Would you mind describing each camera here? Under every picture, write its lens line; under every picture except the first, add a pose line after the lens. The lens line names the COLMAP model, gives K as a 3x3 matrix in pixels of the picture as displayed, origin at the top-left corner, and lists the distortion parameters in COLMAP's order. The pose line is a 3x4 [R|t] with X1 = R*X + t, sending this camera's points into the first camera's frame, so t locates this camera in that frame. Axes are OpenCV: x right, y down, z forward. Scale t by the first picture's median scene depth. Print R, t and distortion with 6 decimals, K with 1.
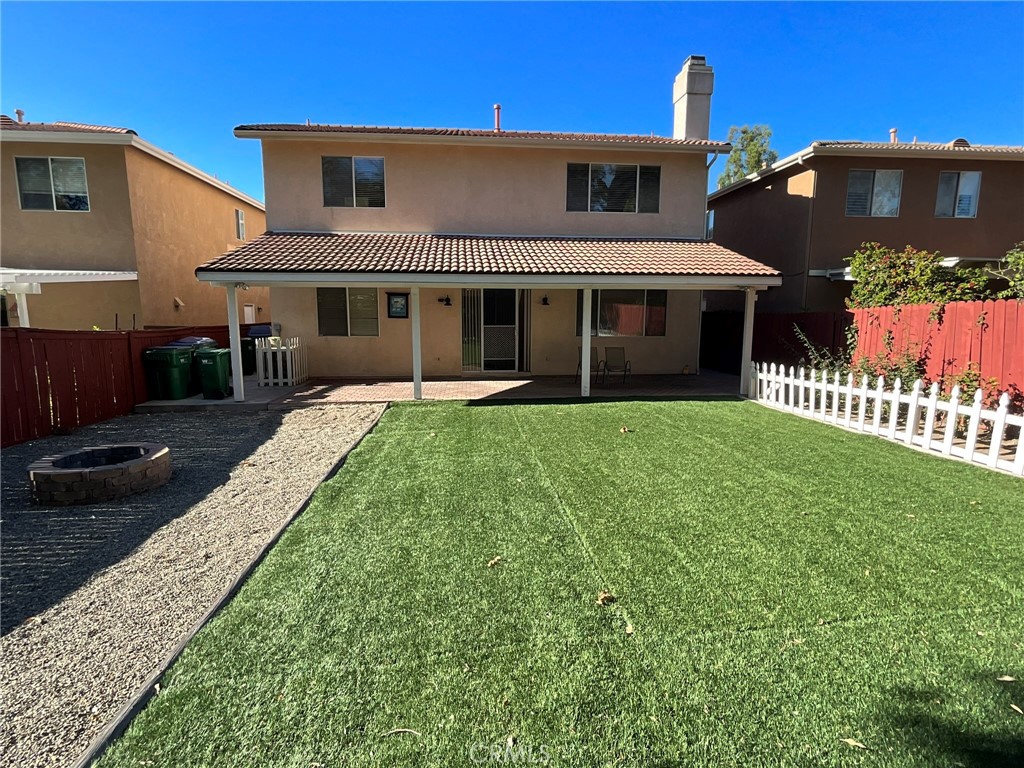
lens RADIAL K [[517.0, 0, 510.3], [0, 517.0, 380.7], [0, 0, 1]] dist [-0.003125, 0.001064]
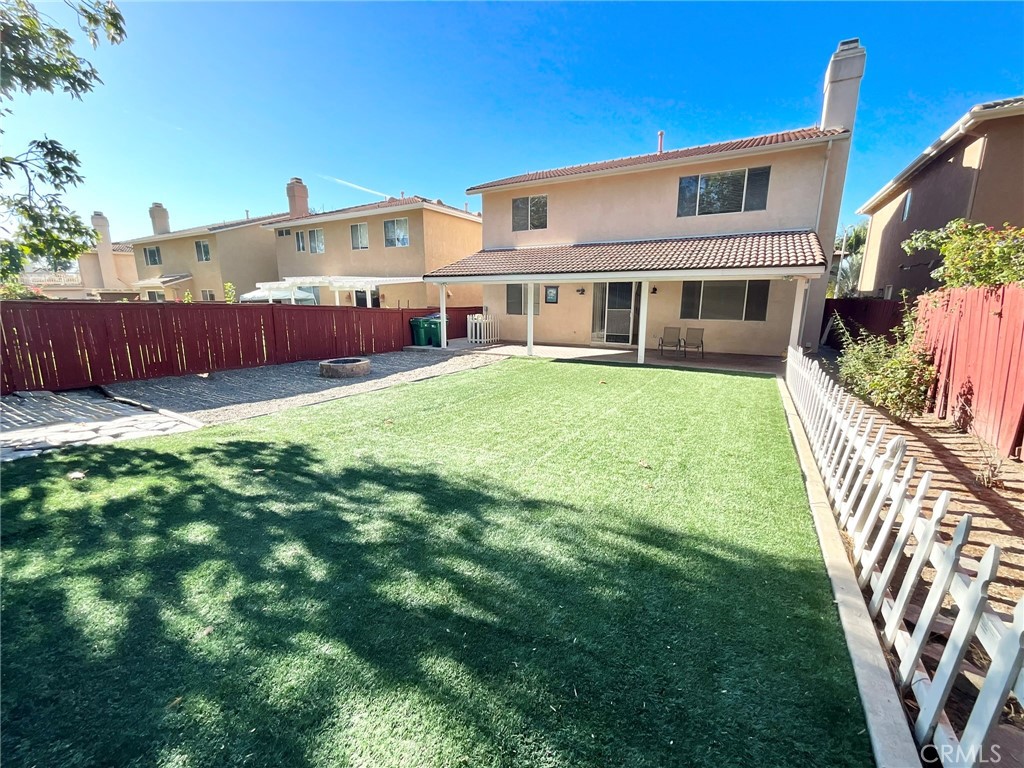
lens RADIAL K [[416.8, 0, 511.6], [0, 416.8, 380.1], [0, 0, 1]] dist [-0.002165, 0.001216]
pose [[0.819125, 0.109289, -0.563107, 0.426164], [-0.075319, 0.993675, 0.083291, 0.007686], [0.568648, -0.025813, 0.822176, -0.061798]]
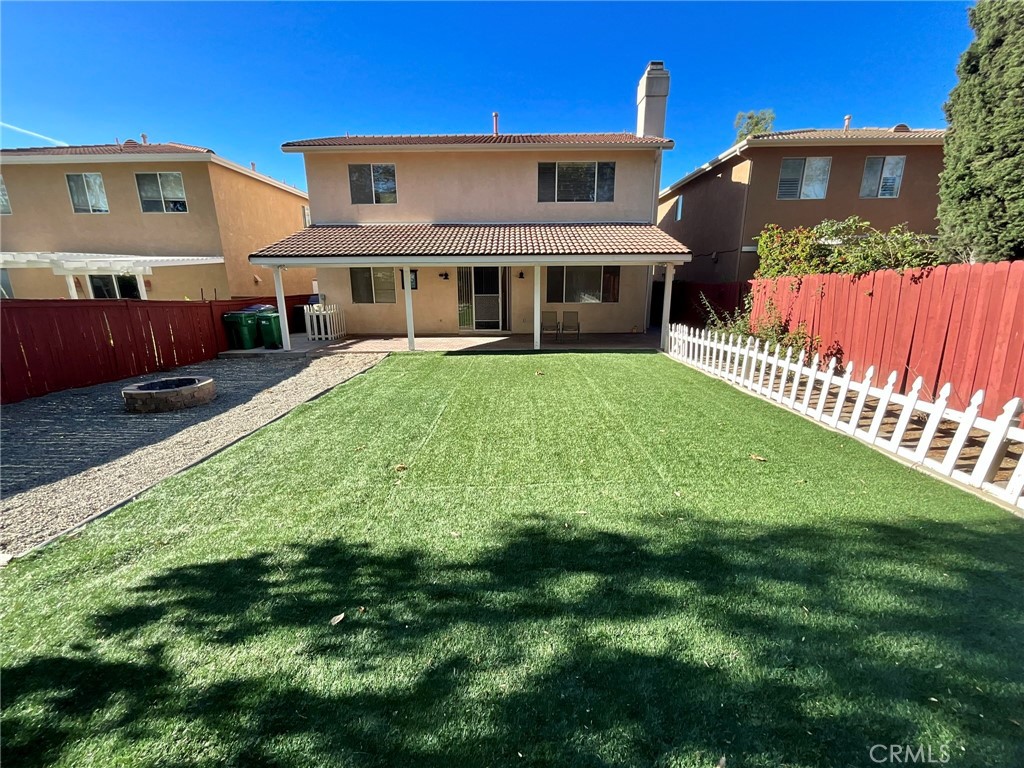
lens RADIAL K [[416.8, 0, 509.9], [0, 416.8, 381.7], [0, 0, 1]] dist [-0.002165, 0.001216]
pose [[0.994728, 0.015692, -0.101340, 0.165242], [-0.005239, 0.994709, 0.102599, 0.003371], [0.102414, -0.101528, 0.989547, -0.061430]]
